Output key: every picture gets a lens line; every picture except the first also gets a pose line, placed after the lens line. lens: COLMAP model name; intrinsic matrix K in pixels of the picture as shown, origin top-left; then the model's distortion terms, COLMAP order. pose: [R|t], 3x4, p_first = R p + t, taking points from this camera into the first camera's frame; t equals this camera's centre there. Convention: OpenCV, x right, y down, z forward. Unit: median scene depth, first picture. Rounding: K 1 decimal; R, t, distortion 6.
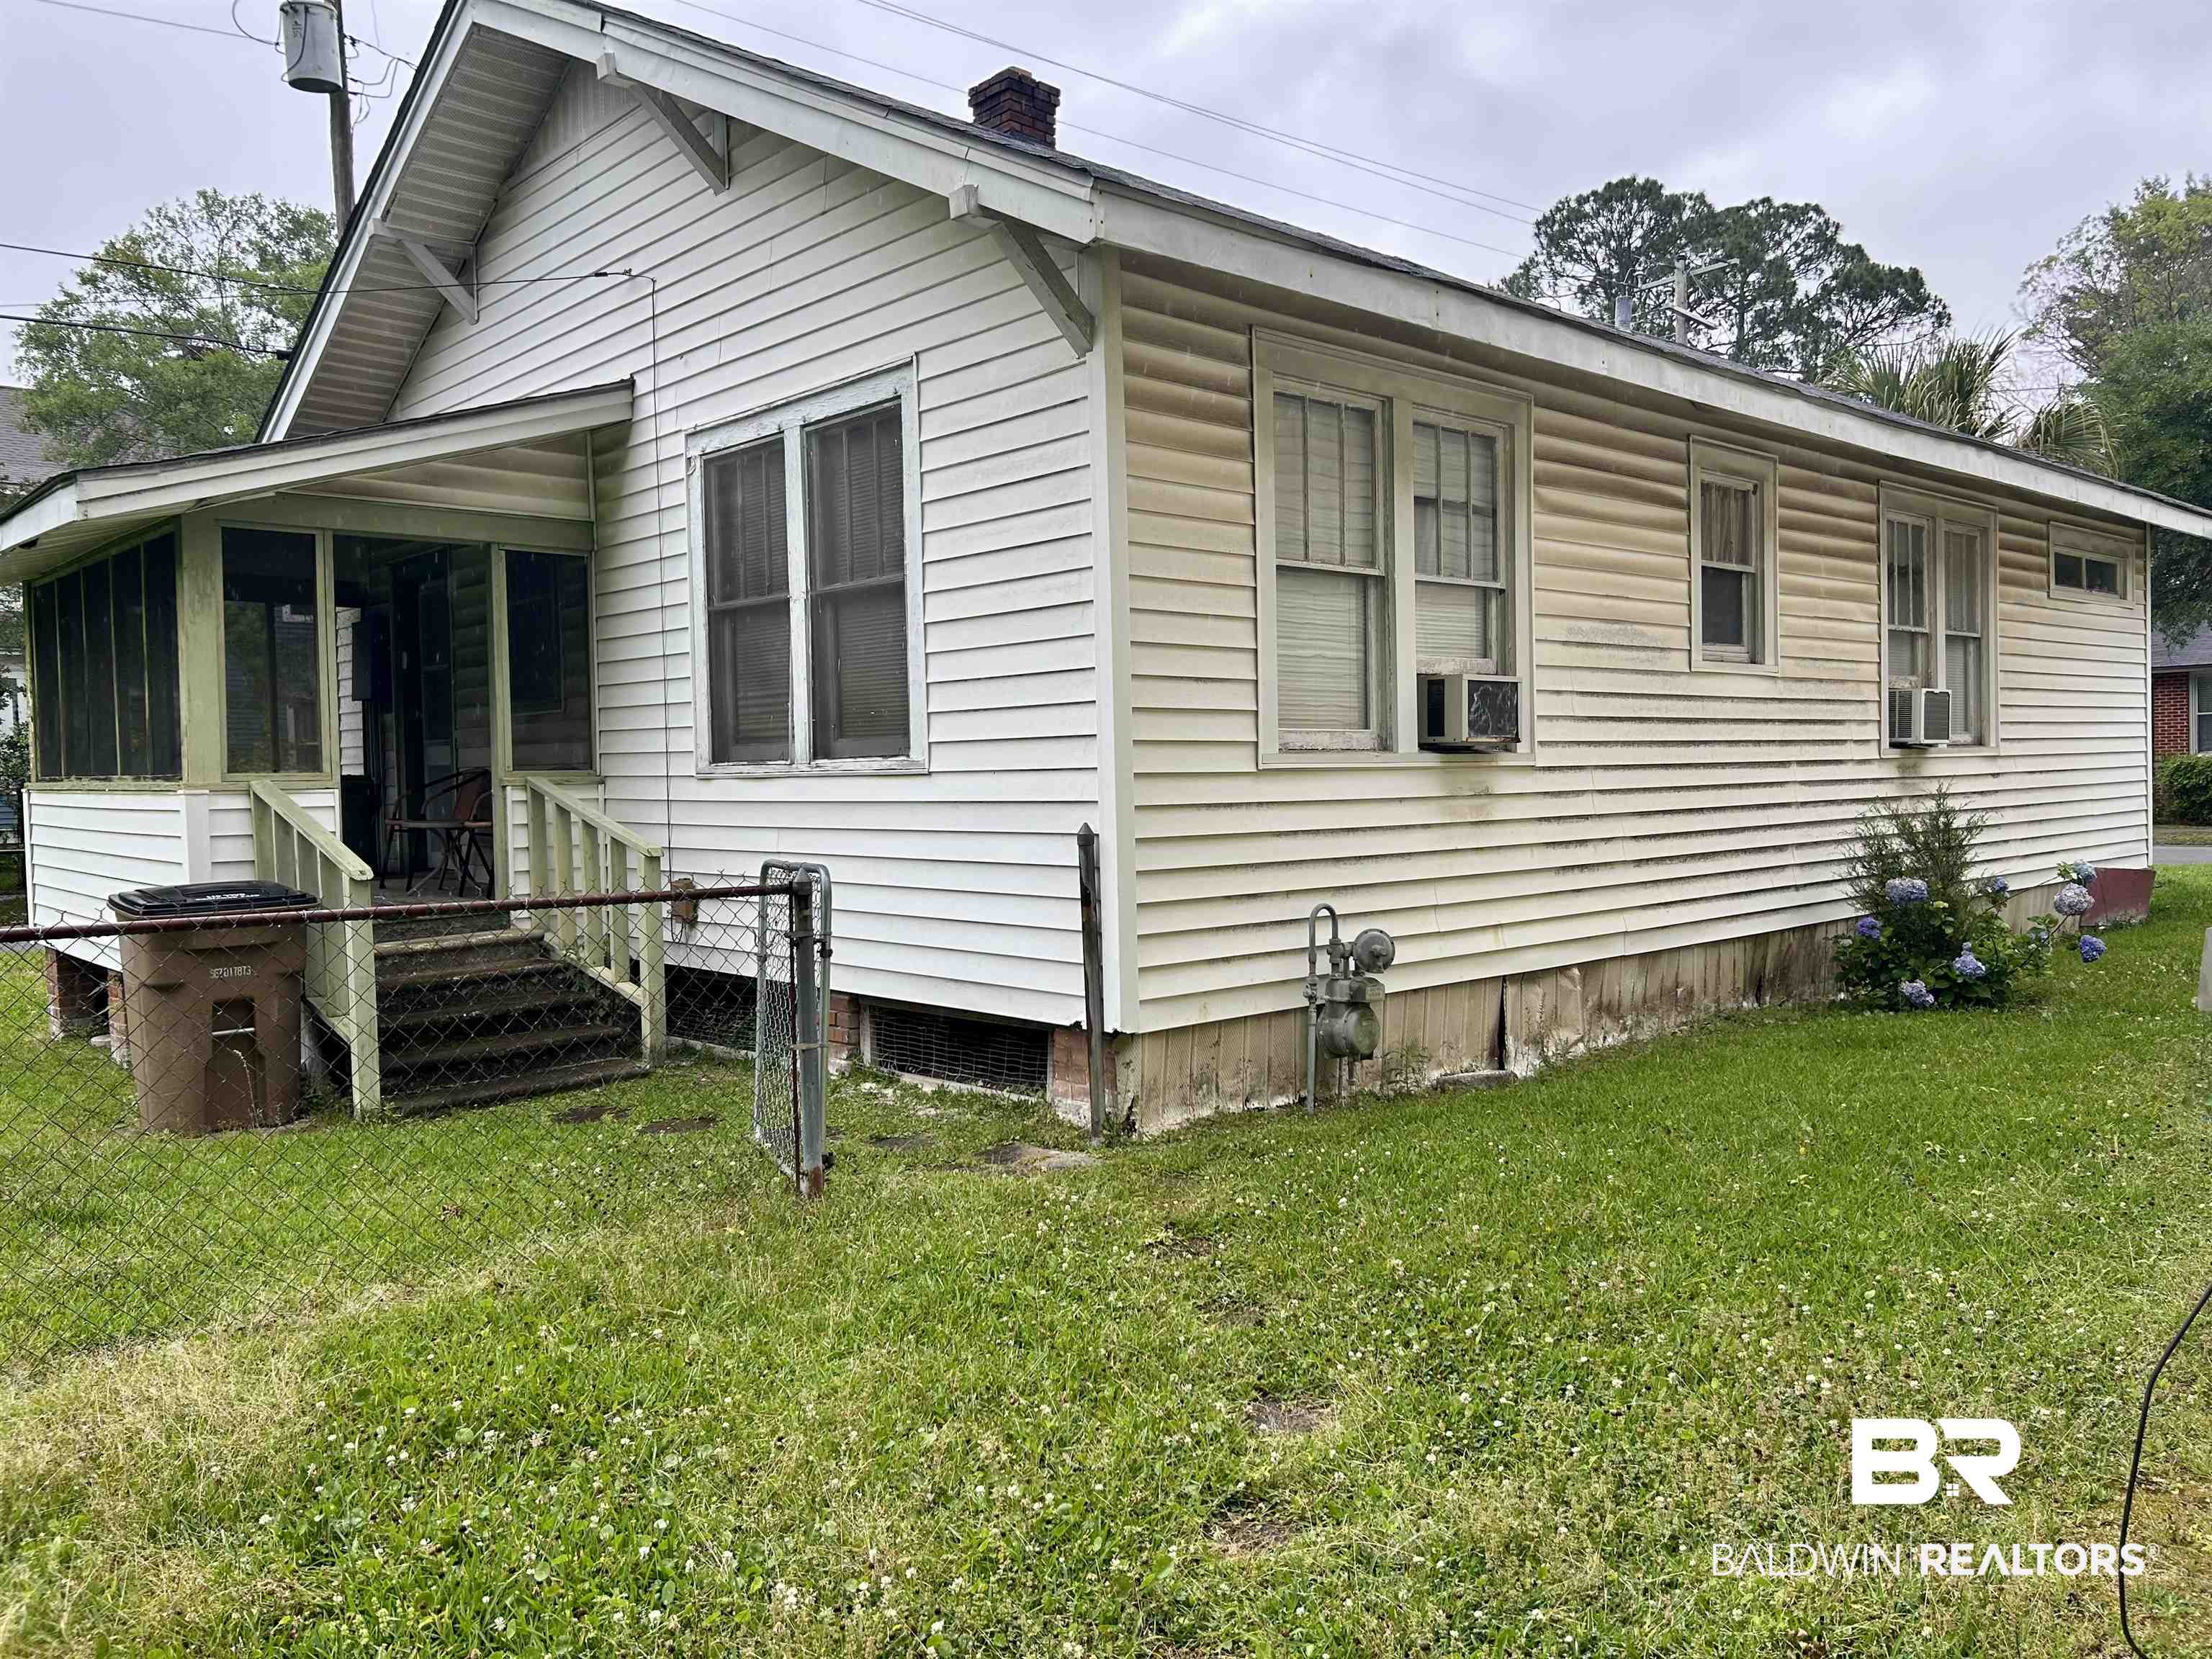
lens RADIAL K [[1664.0, 0, 1109.4], [0, 1664.0, 826.4], [0, 0, 1]] dist [0.064940, -0.077885]
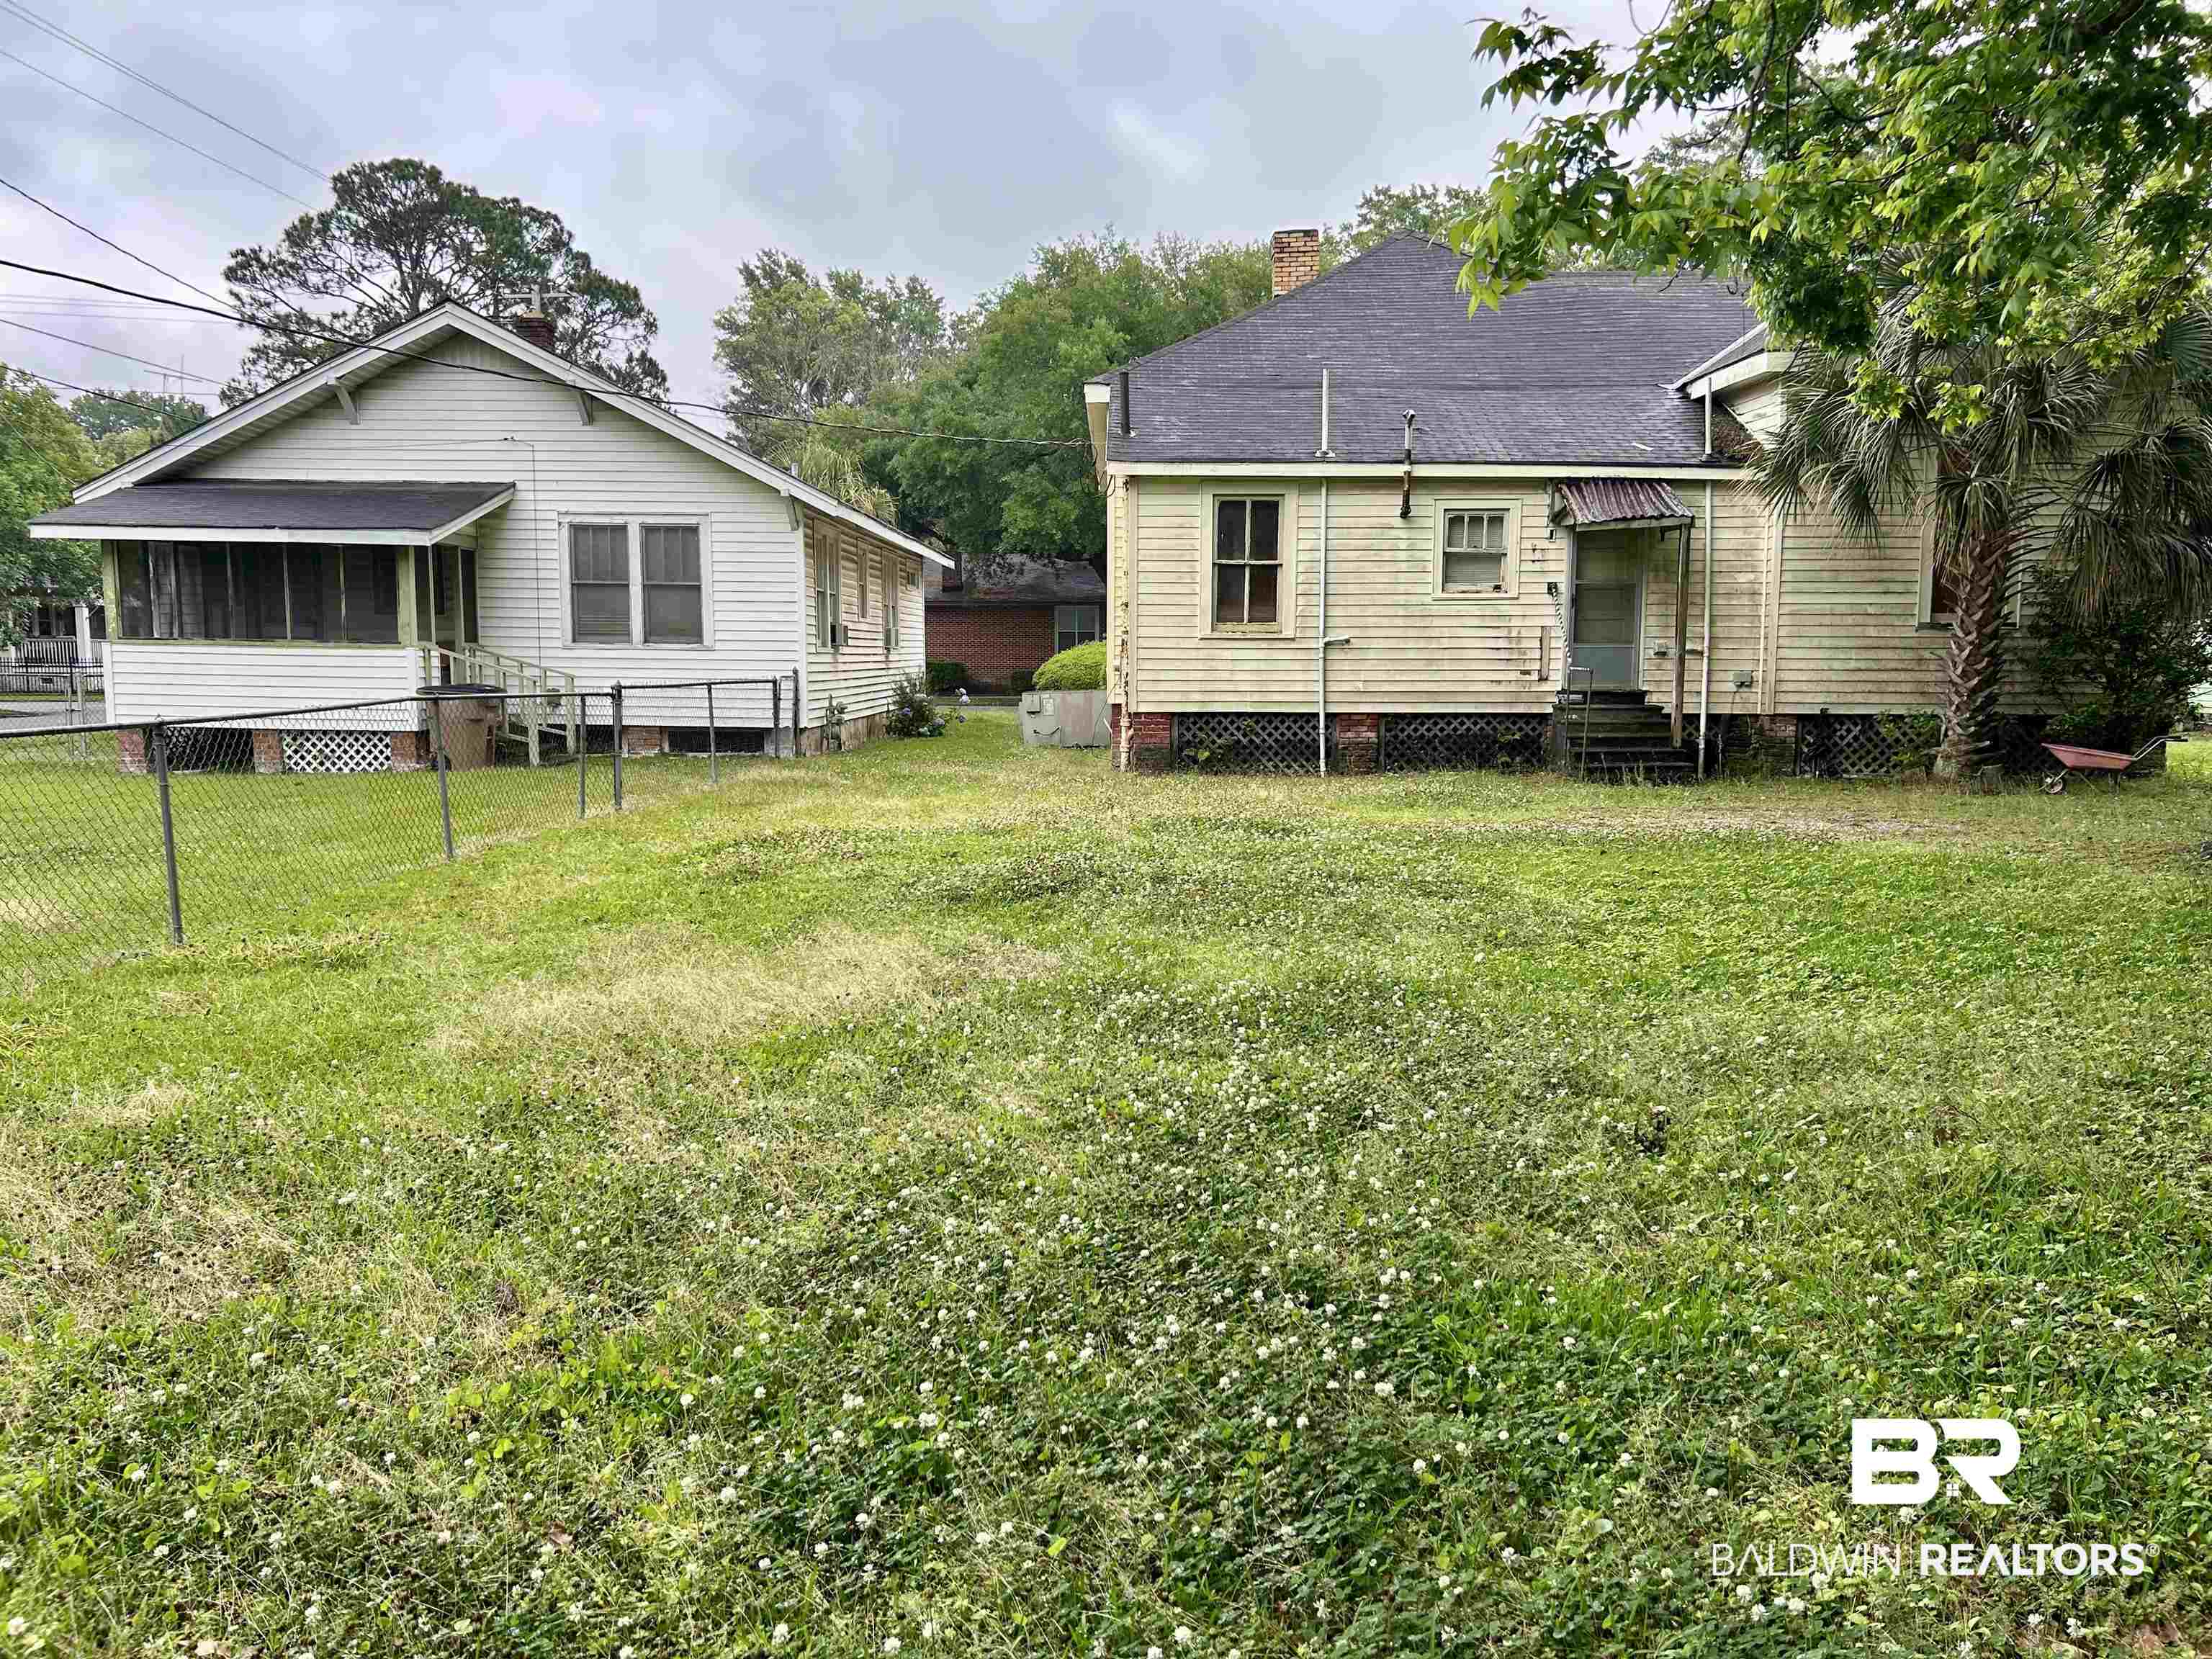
lens RADIAL K [[1664.0, 0, 1106.8], [0, 1664.0, 830.7], [0, 0, 1]] dist [0.064940, -0.077885]
pose [[0.692683, -0.052275, 0.719345, -1.584373], [0.001988, 0.997505, 0.070575, 0.072458], [-0.721240, -0.047456, 0.691058, -1.430569]]
